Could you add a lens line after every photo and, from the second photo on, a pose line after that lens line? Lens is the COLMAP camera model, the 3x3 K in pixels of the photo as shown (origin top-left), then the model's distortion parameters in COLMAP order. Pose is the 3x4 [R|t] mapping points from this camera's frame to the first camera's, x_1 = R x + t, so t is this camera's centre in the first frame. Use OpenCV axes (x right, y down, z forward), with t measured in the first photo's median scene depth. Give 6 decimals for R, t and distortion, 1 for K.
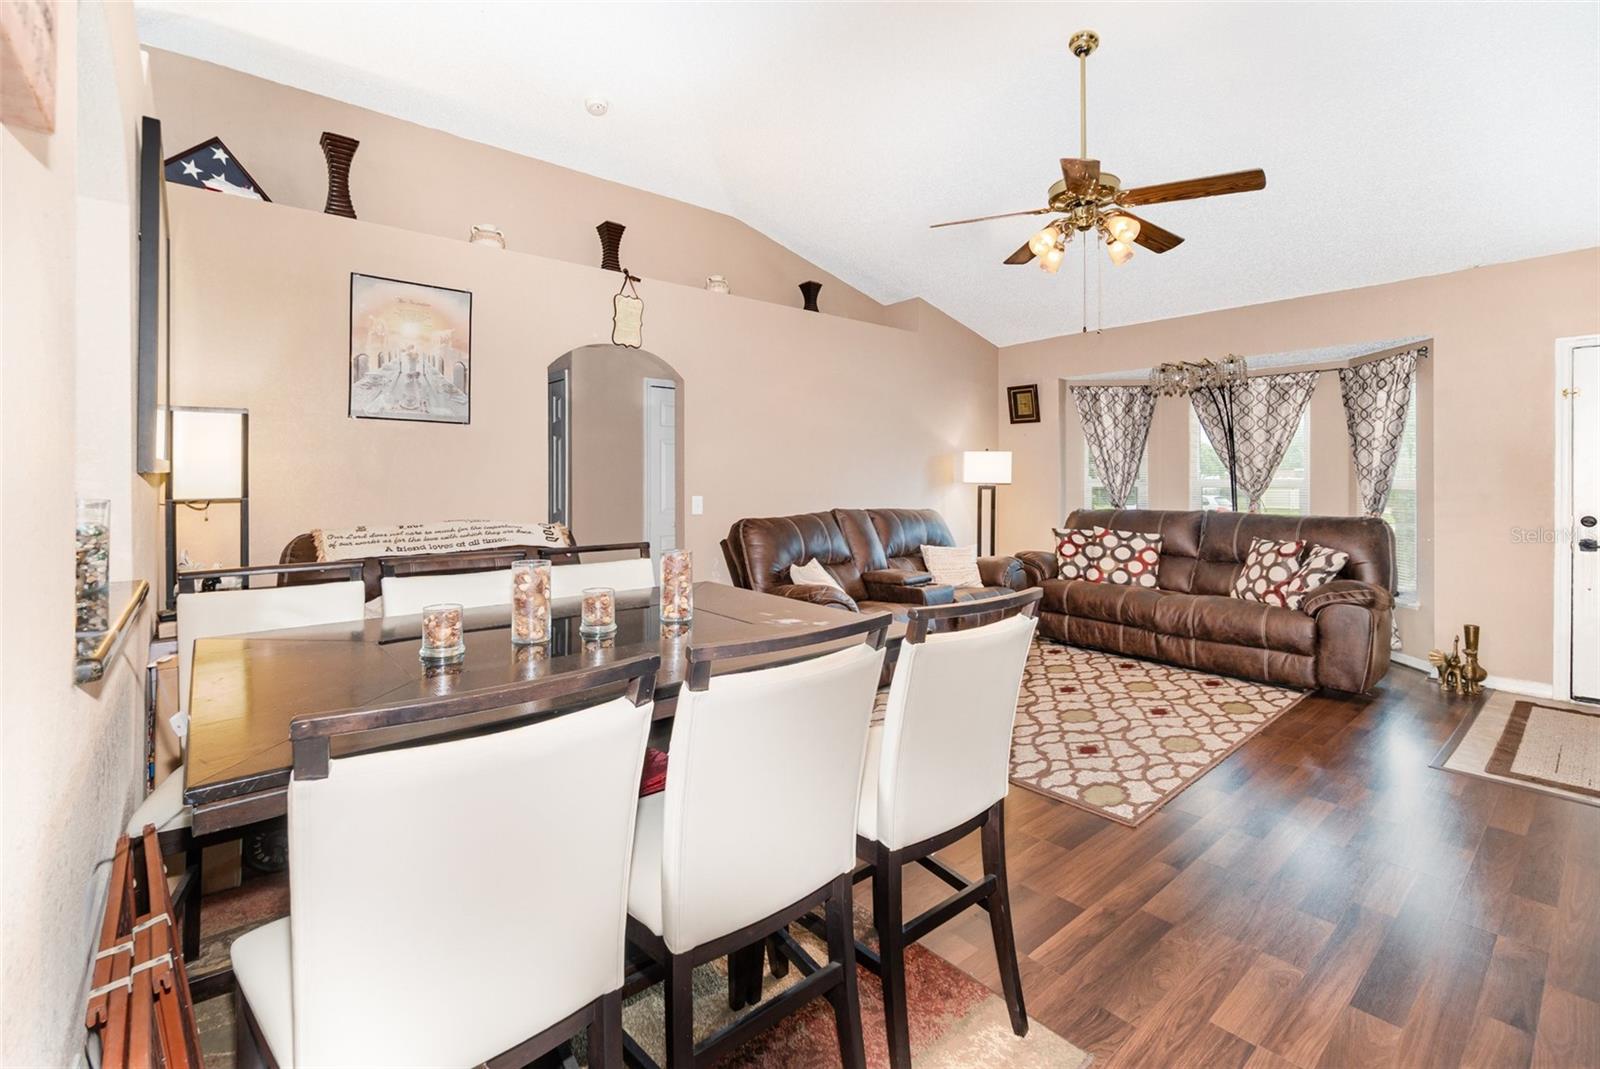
lens RADIAL K [[705.7, 0, 783.7], [0, 705.7, 470.6], [0, 0, 1]] dist [0.001418, 0.000410]
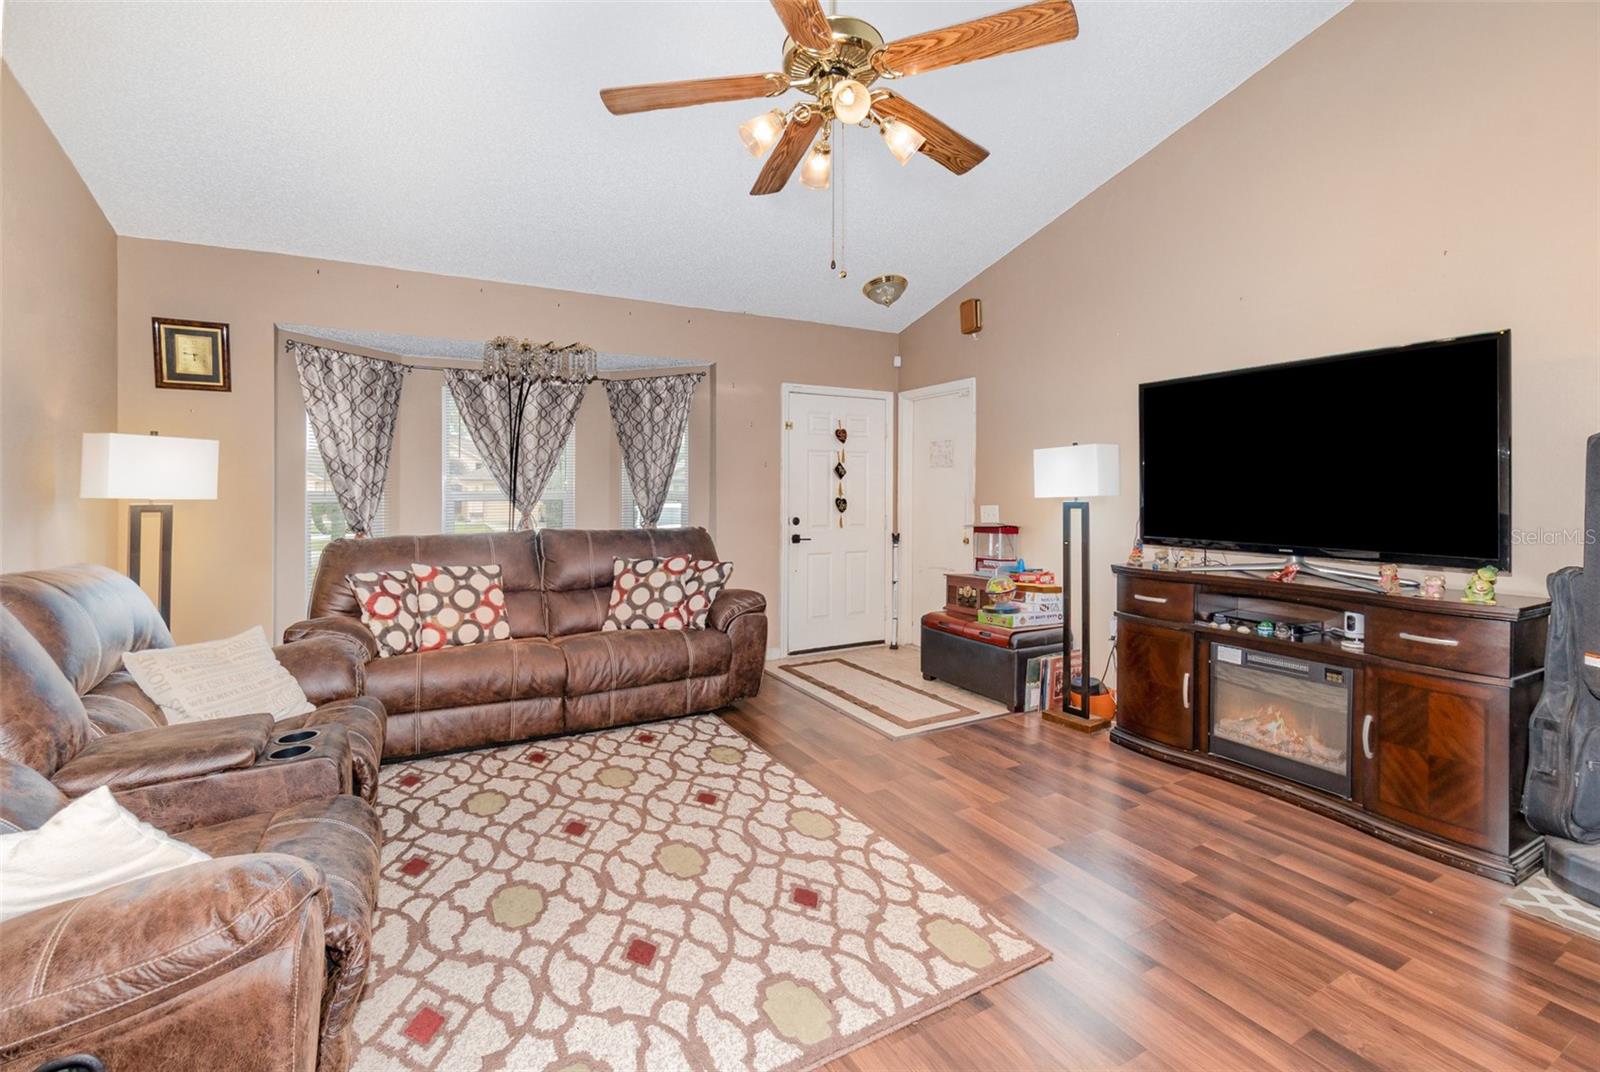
lens RADIAL K [[705.7, 0, 775.5], [0, 705.7, 487.8], [0, 0, 1]] dist [0.001418, 0.000410]
pose [[0.181869, 0.002486, 0.983320, -0.147787], [-0.008972, 0.999959, -0.000869, 0.006853], [-0.983282, -0.008664, 0.181884, 0.586604]]
